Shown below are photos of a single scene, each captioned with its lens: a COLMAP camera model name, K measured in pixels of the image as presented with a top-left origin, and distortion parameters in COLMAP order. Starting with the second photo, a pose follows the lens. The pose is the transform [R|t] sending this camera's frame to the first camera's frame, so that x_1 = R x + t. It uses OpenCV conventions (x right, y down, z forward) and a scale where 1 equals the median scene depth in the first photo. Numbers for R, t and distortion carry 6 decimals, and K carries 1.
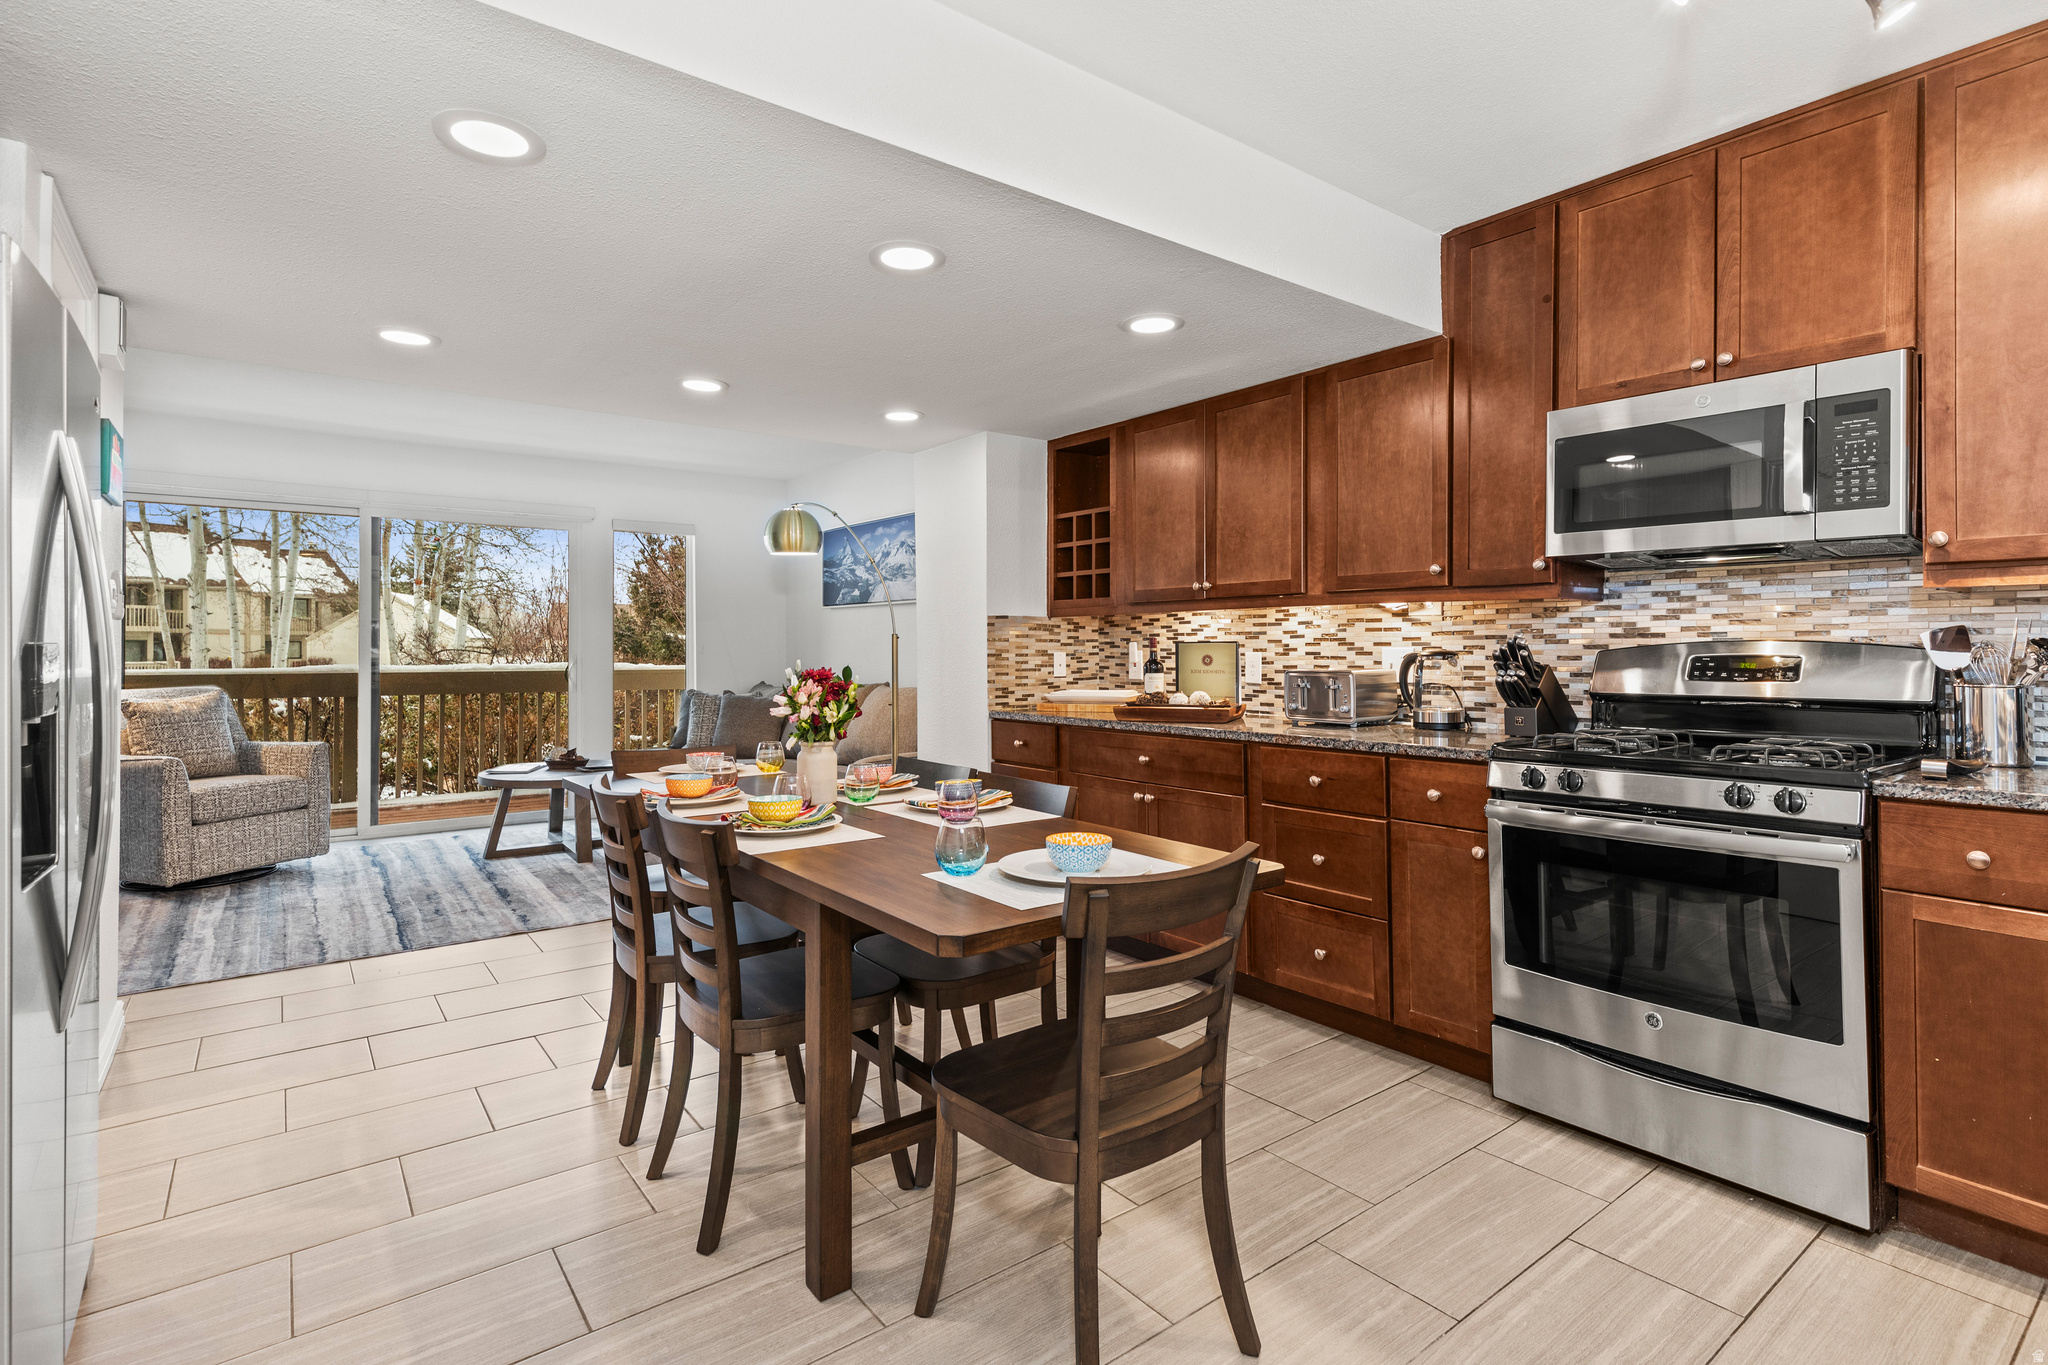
lens RADIAL K [[989.2, 0, 1038.7], [0, 989.2, 640.6], [0, 0, 1]] dist [0.001249, 0.000152]
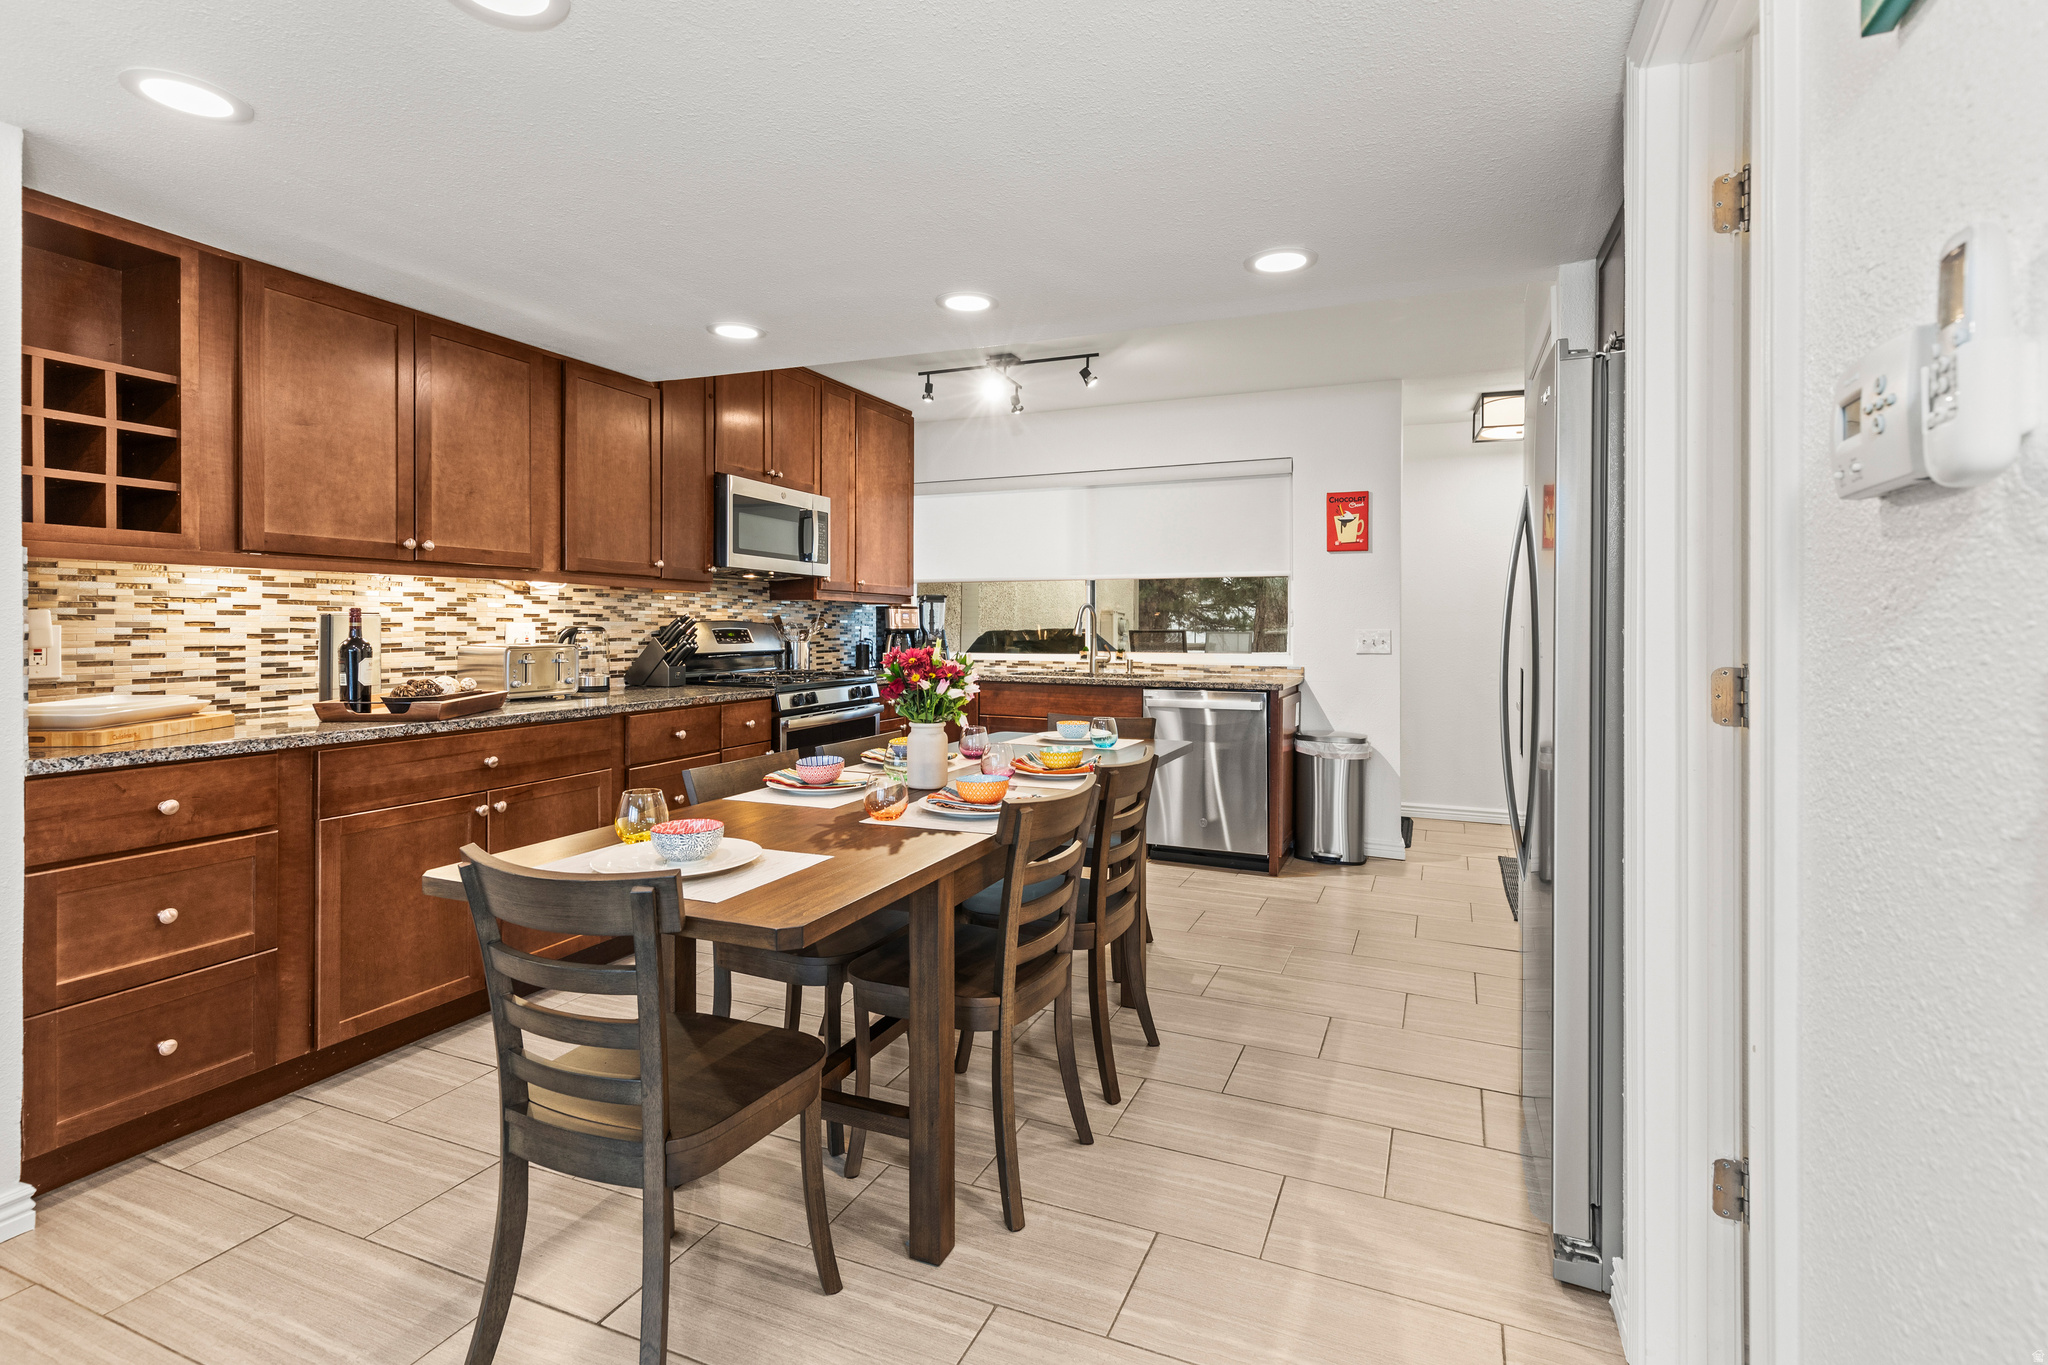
lens RADIAL K [[961.3, 0, 1037.0], [0, 961.3, 626.9], [0, 0, 1]] dist [0.004781, 0.000180]
pose [[-0.490712, -0.002765, 0.871318, -0.975747], [-0.012177, 0.999919, -0.003685, 0.009645], [-0.871237, -0.012418, -0.490706, 1.220510]]
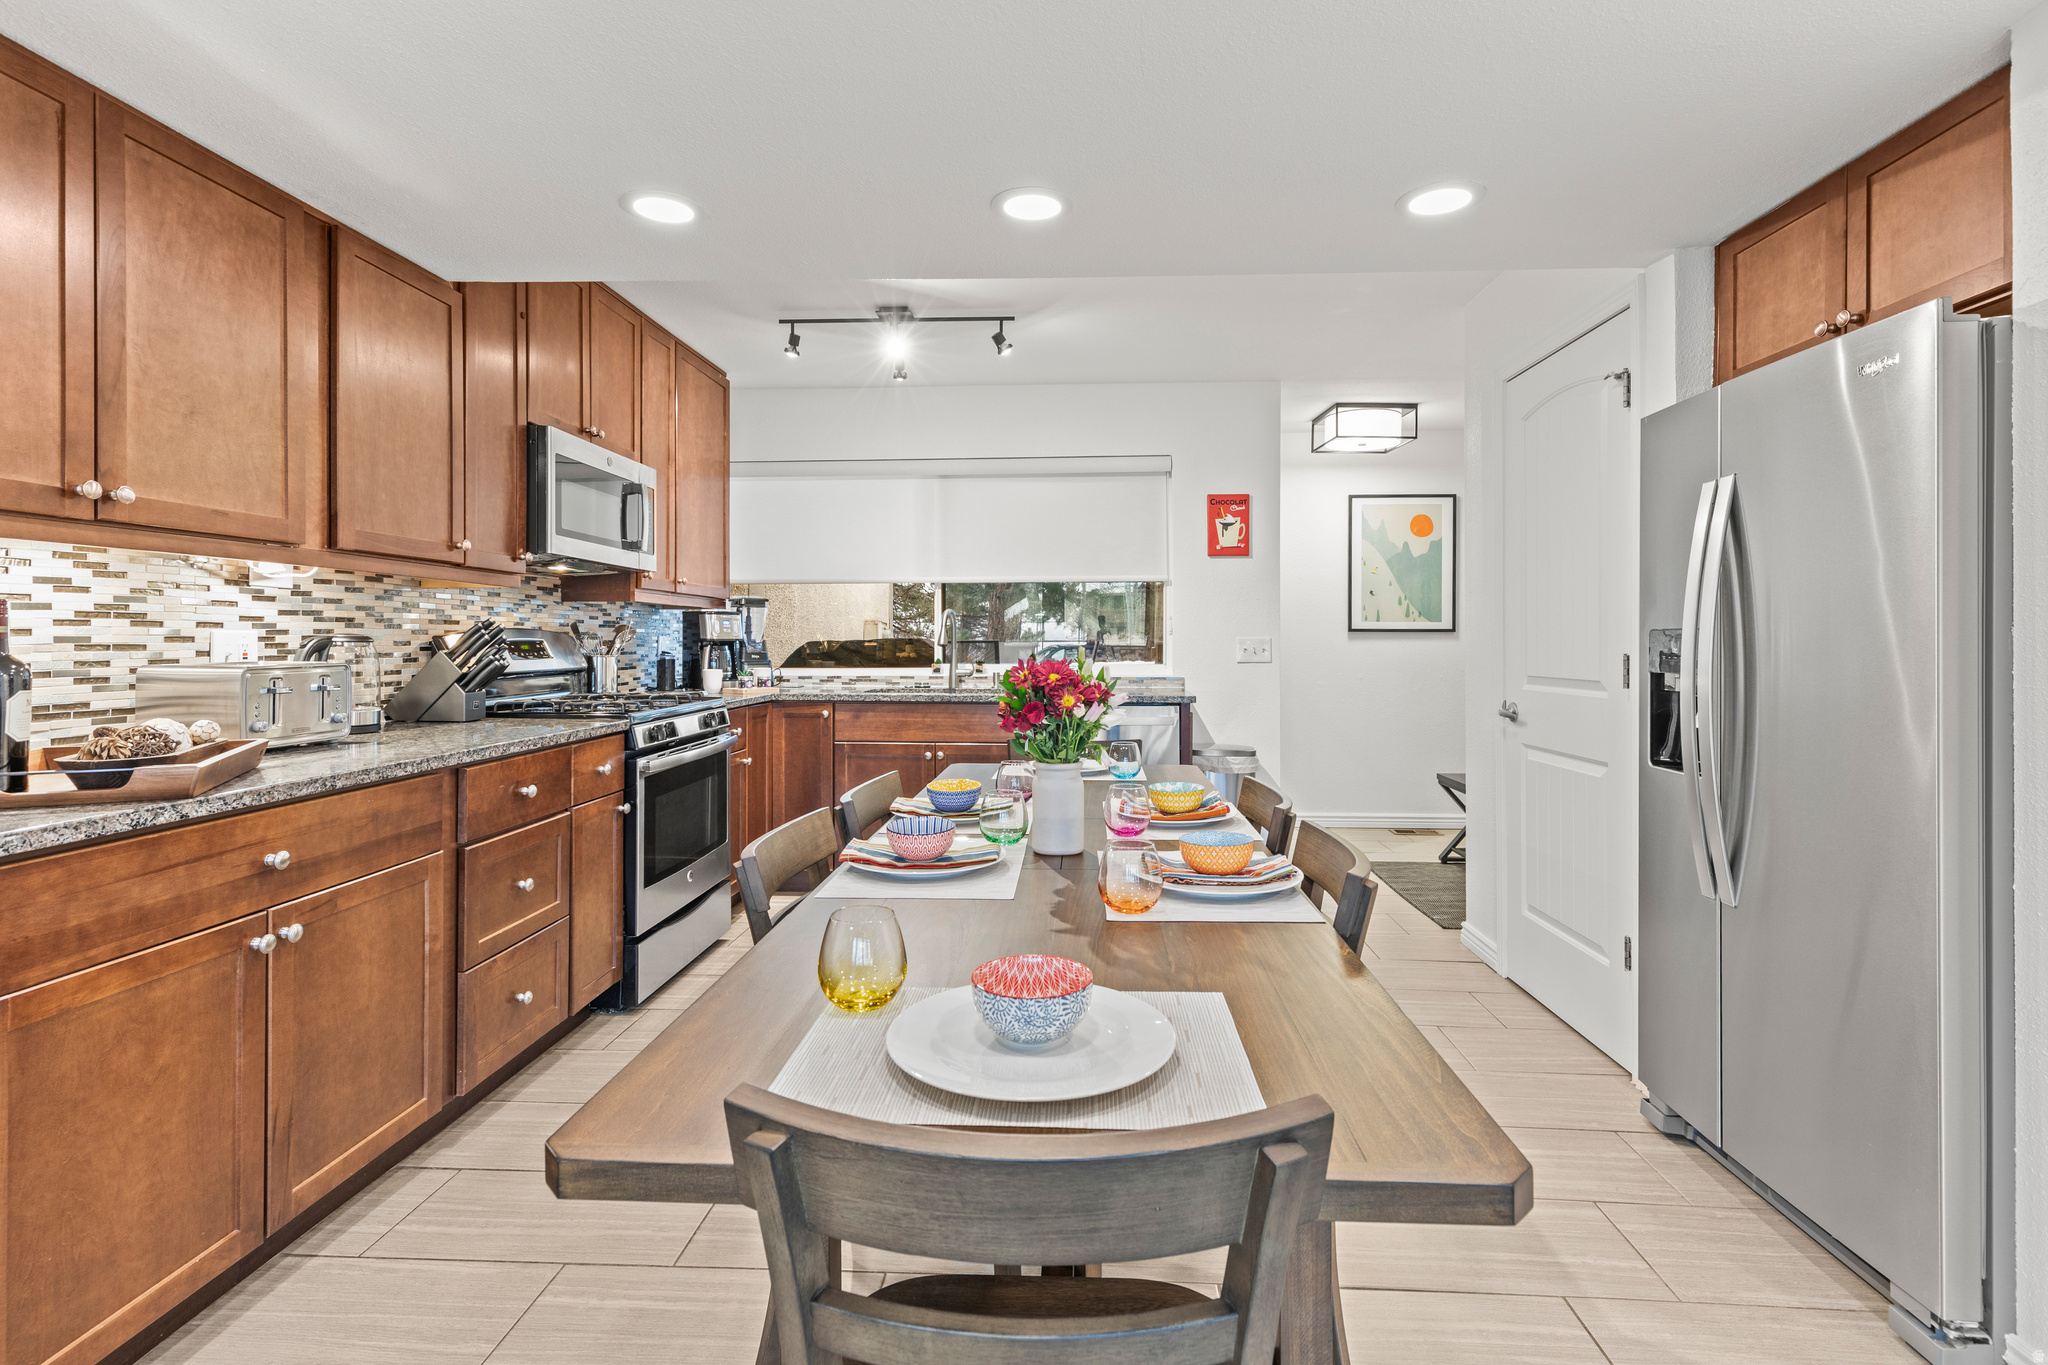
lens RADIAL K [[971.6, 0, 1036.6], [0, 971.6, 635.2], [0, 0, 1]] dist [0.003481, 0.000635]
pose [[-0.756829, 0.002954, 0.653607, -0.592277], [-0.005773, 0.999921, -0.011205, 0.017407], [-0.653588, -0.012254, -0.756751, 1.367145]]
